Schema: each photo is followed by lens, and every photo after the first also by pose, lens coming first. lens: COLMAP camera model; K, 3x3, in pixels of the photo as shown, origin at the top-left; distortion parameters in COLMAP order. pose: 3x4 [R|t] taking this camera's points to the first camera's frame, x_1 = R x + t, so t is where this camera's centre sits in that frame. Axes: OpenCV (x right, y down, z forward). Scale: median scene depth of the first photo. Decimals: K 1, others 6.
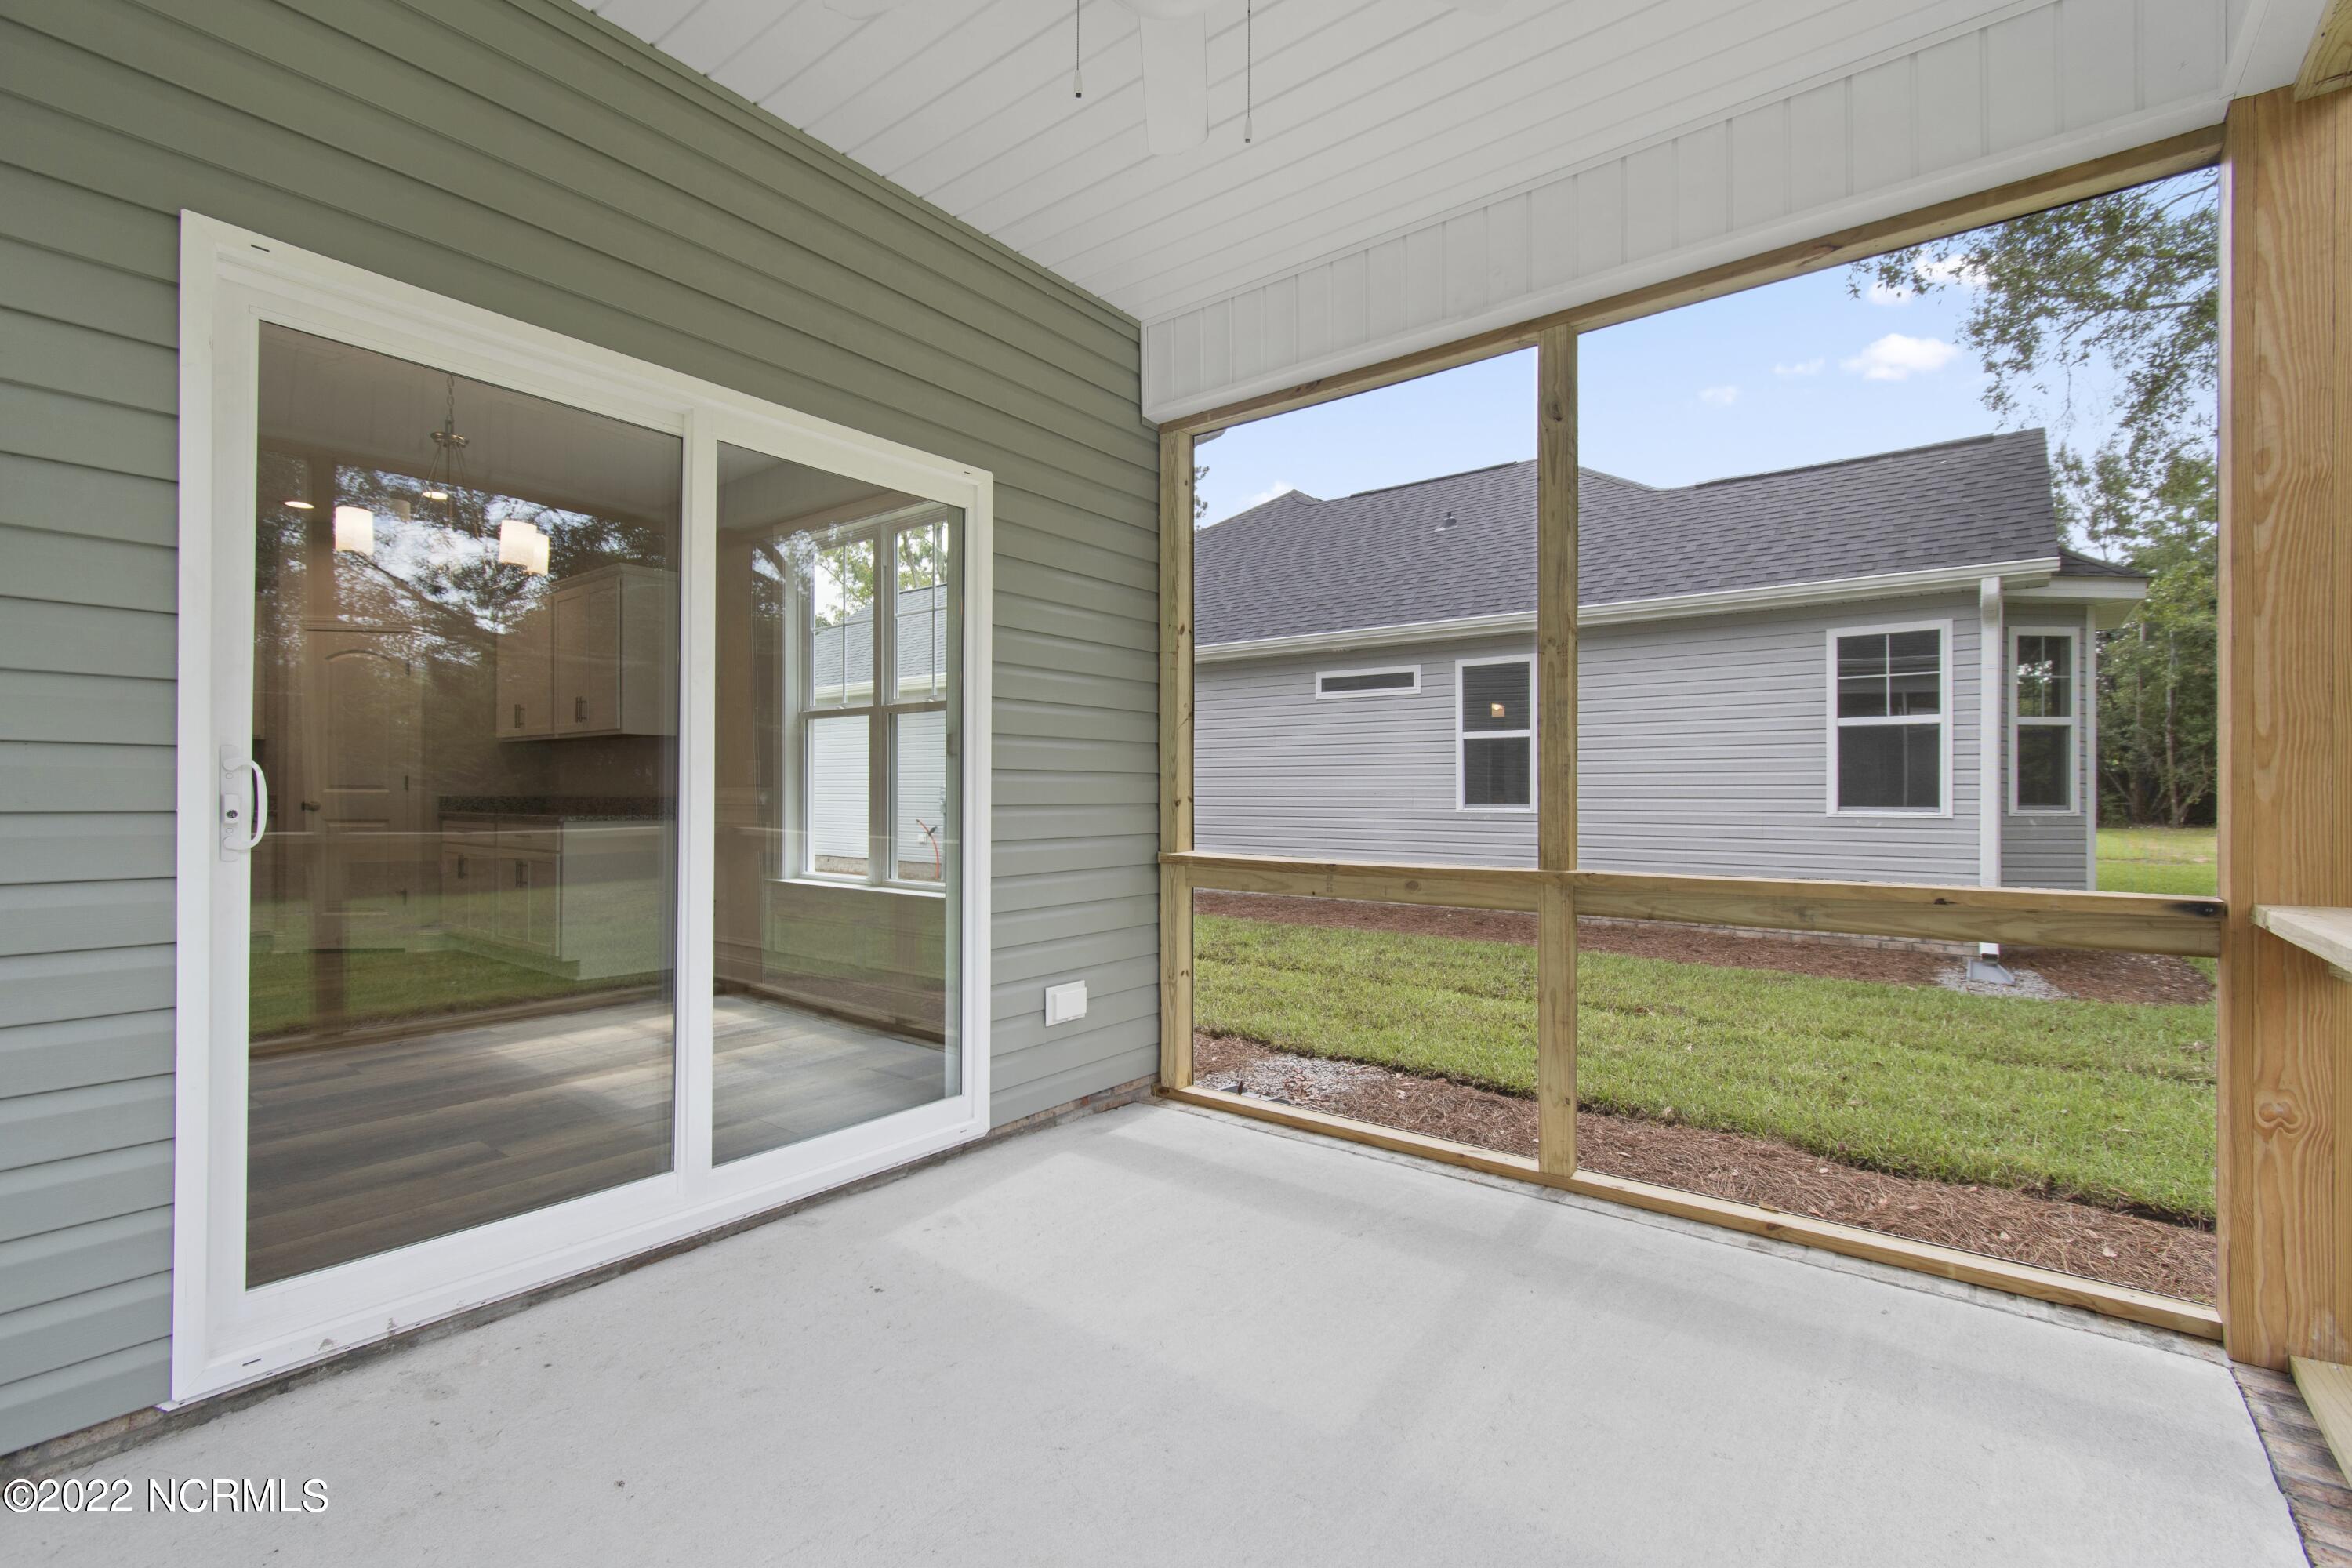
lens RADIAL K [[1027.1, 0, 1179.7], [0, 1027.1, 790.7], [0, 0, 1]] dist [-0.000239, -0.000306]
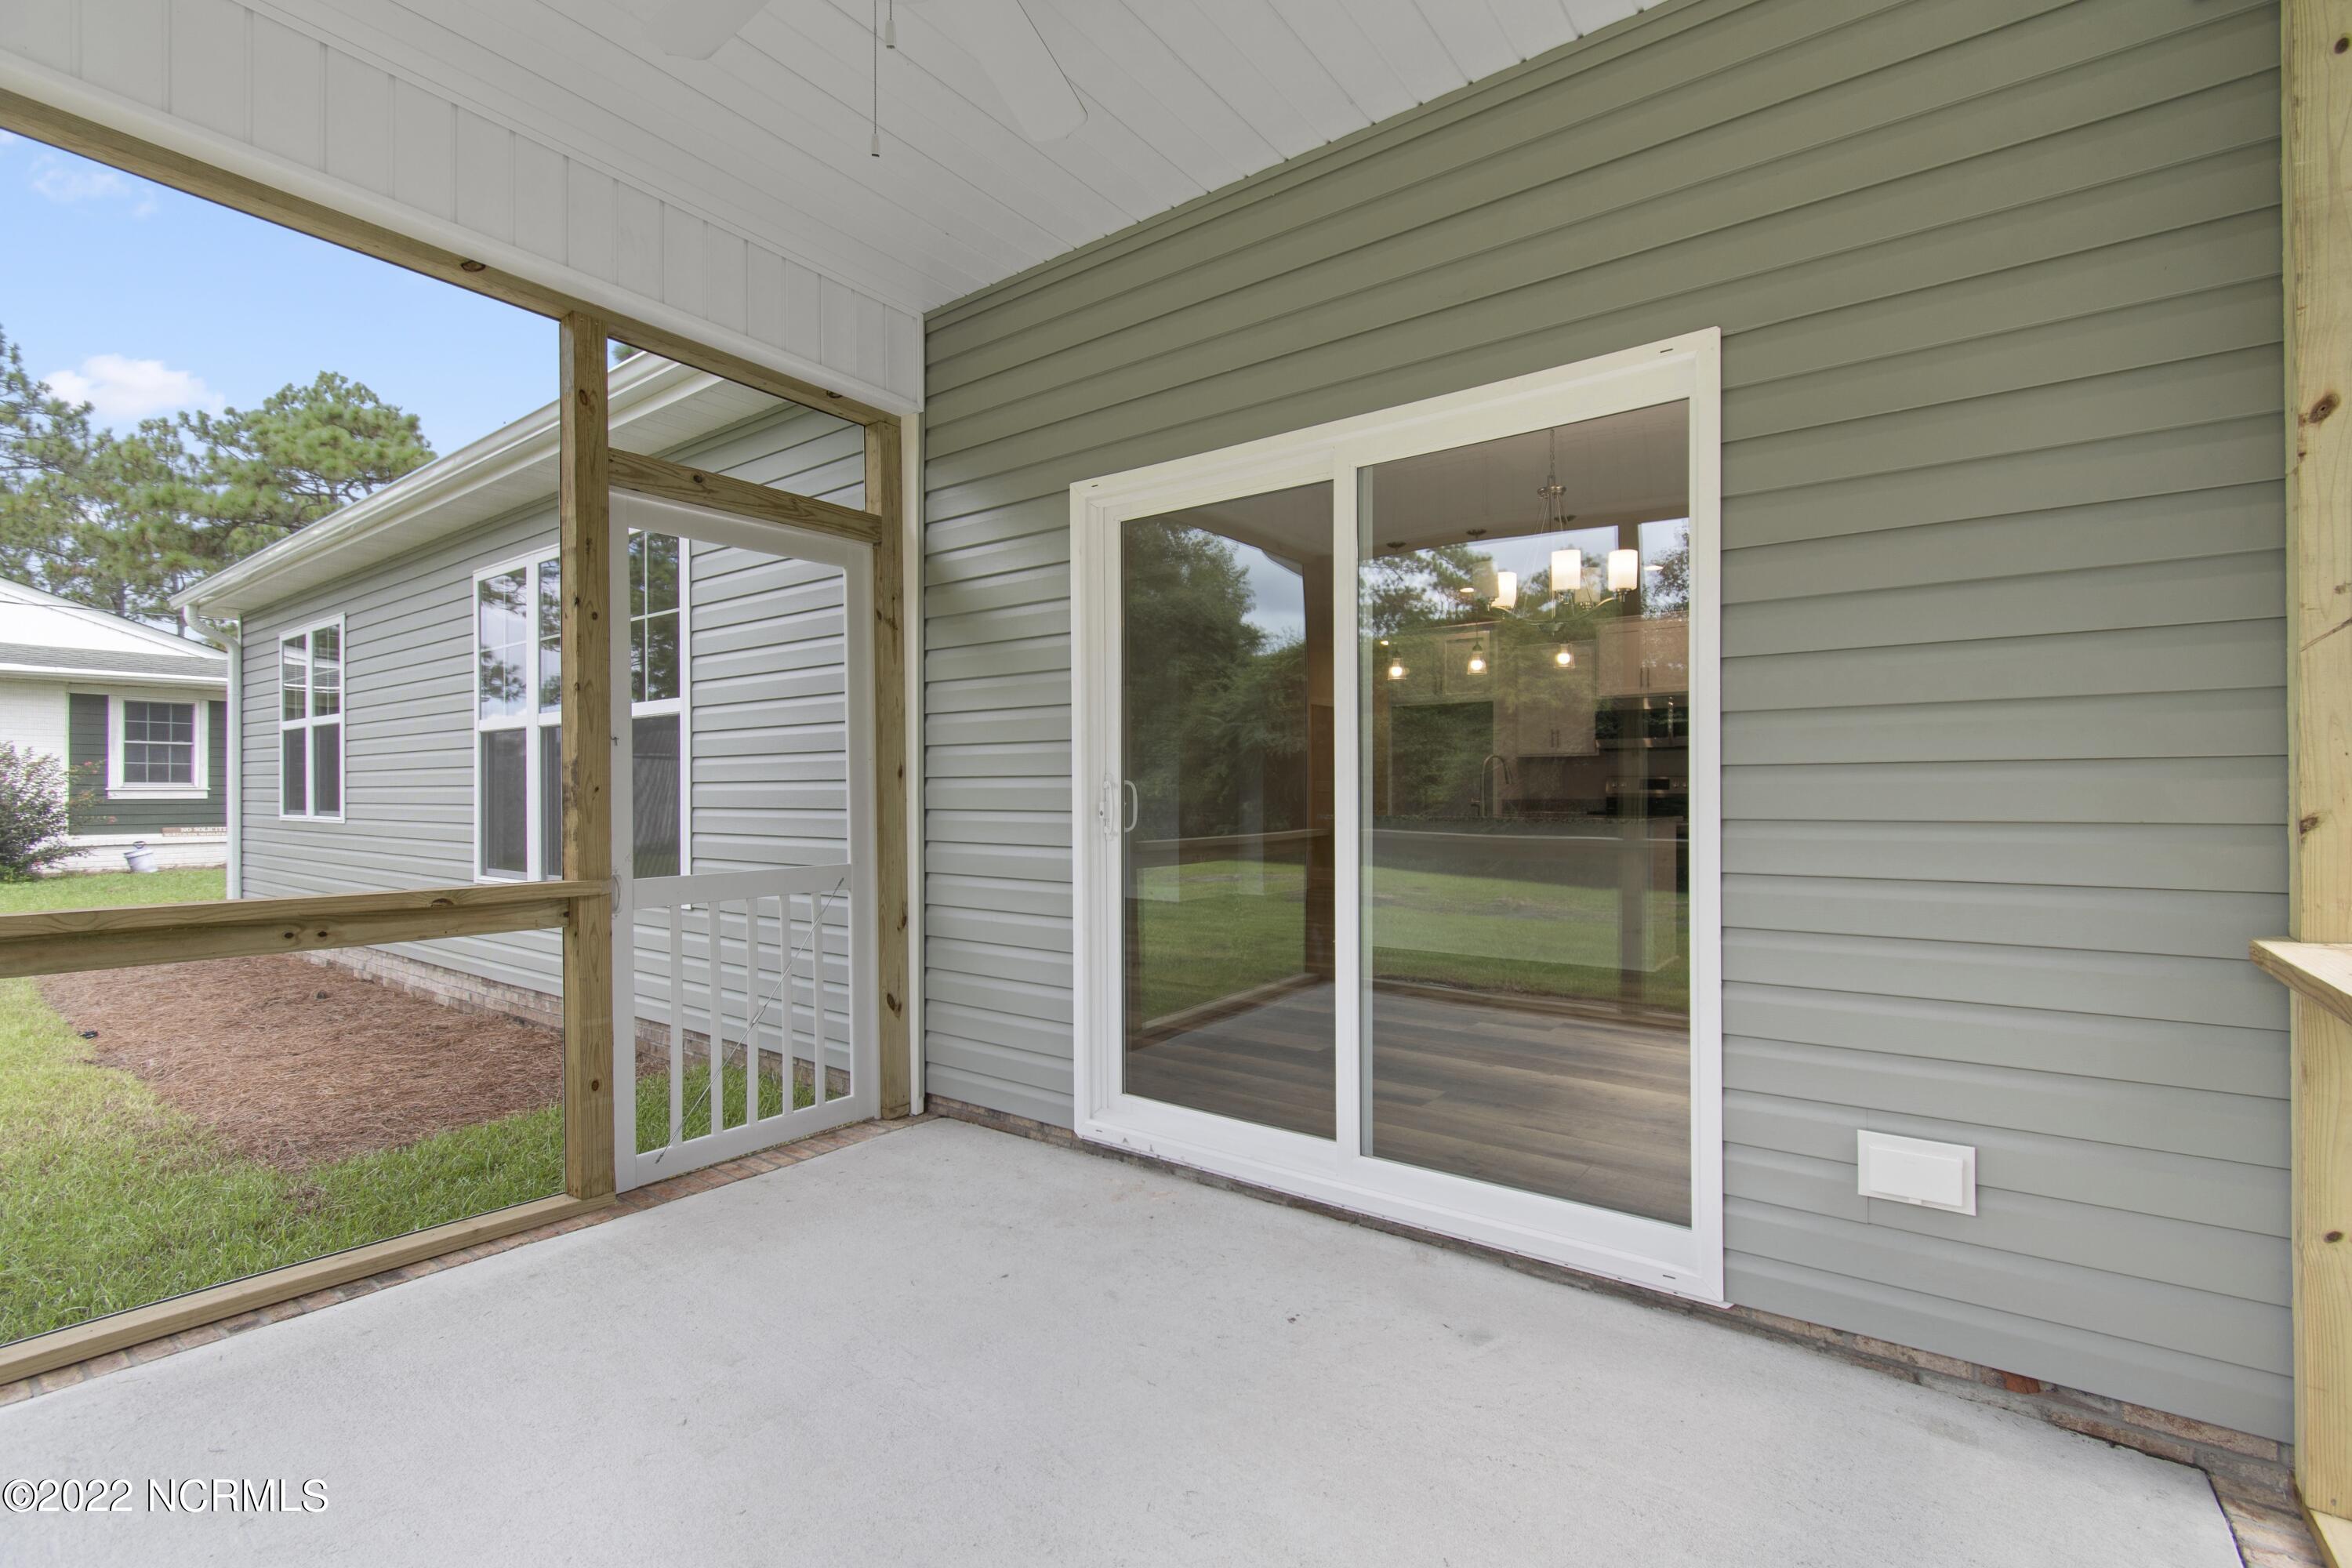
lens RADIAL K [[1027.1, 0, 1179.7], [0, 1027.1, 790.7], [0, 0, 1]] dist [-0.000239, -0.000306]
pose [[0.031488, -0.009394, -0.999460, 0.478218], [0.002774, 0.999953, -0.009311, 0.001165], [0.999500, -0.002479, 0.031512, 0.622932]]
